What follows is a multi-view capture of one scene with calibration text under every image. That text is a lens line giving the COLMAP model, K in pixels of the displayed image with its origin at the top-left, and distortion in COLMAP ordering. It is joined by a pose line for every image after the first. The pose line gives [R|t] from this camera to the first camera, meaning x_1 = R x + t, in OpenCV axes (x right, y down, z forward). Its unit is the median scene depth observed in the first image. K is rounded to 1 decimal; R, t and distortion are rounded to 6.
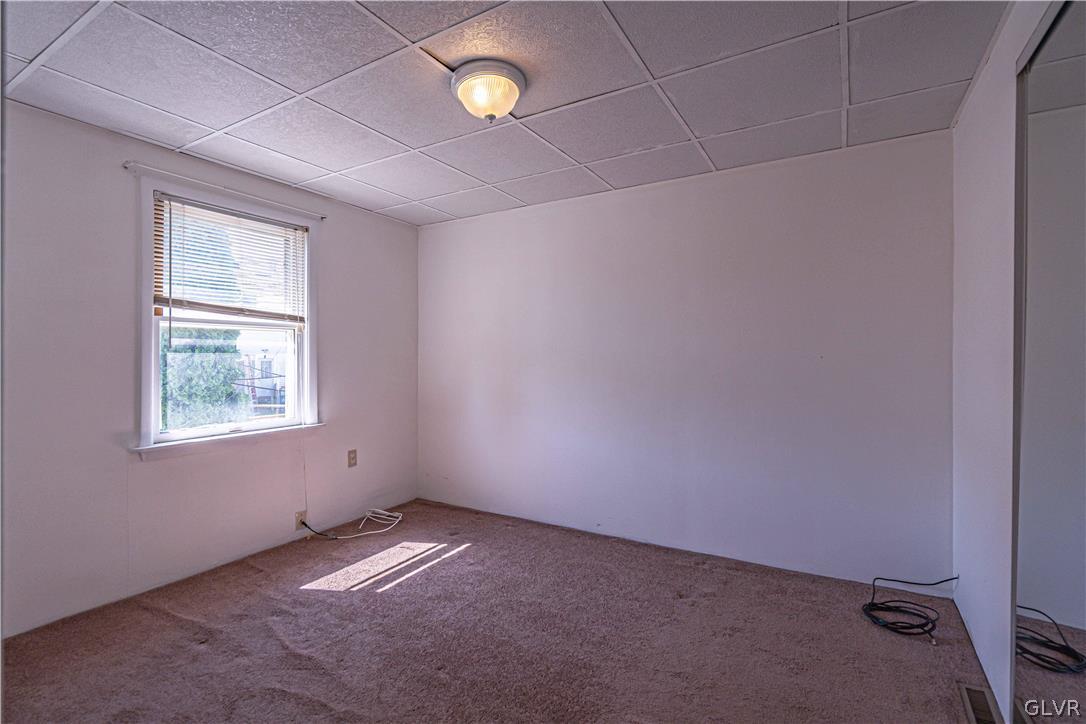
lens RADIAL K [[499.9, 0, 537.8], [0, 499.9, 345.5], [0, 0, 1]] dist [-0.002538, 0.000079]
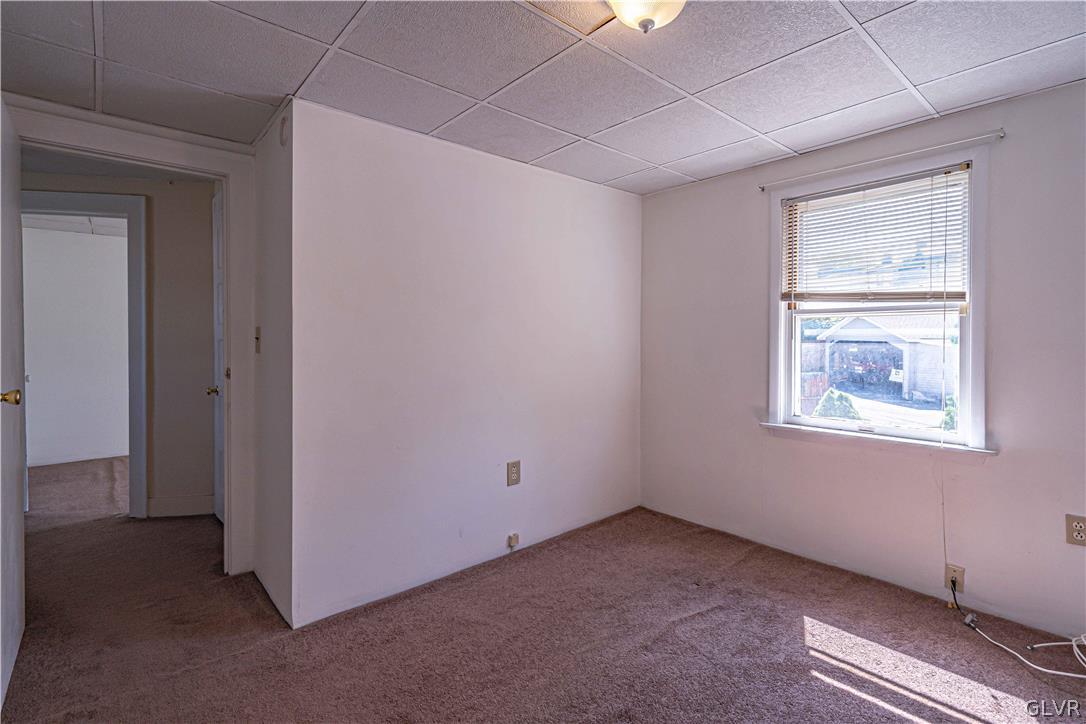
lens RADIAL K [[507.5, 0, 551.9], [0, 507.5, 340.8], [0, 0, 1]] dist [-0.012542, 0.005882]
pose [[-0.299186, -0.000892, -0.954194, 0.453504], [0.017251, 0.999831, -0.006344, 0.006429], [0.954039, -0.018359, -0.299120, 0.790632]]
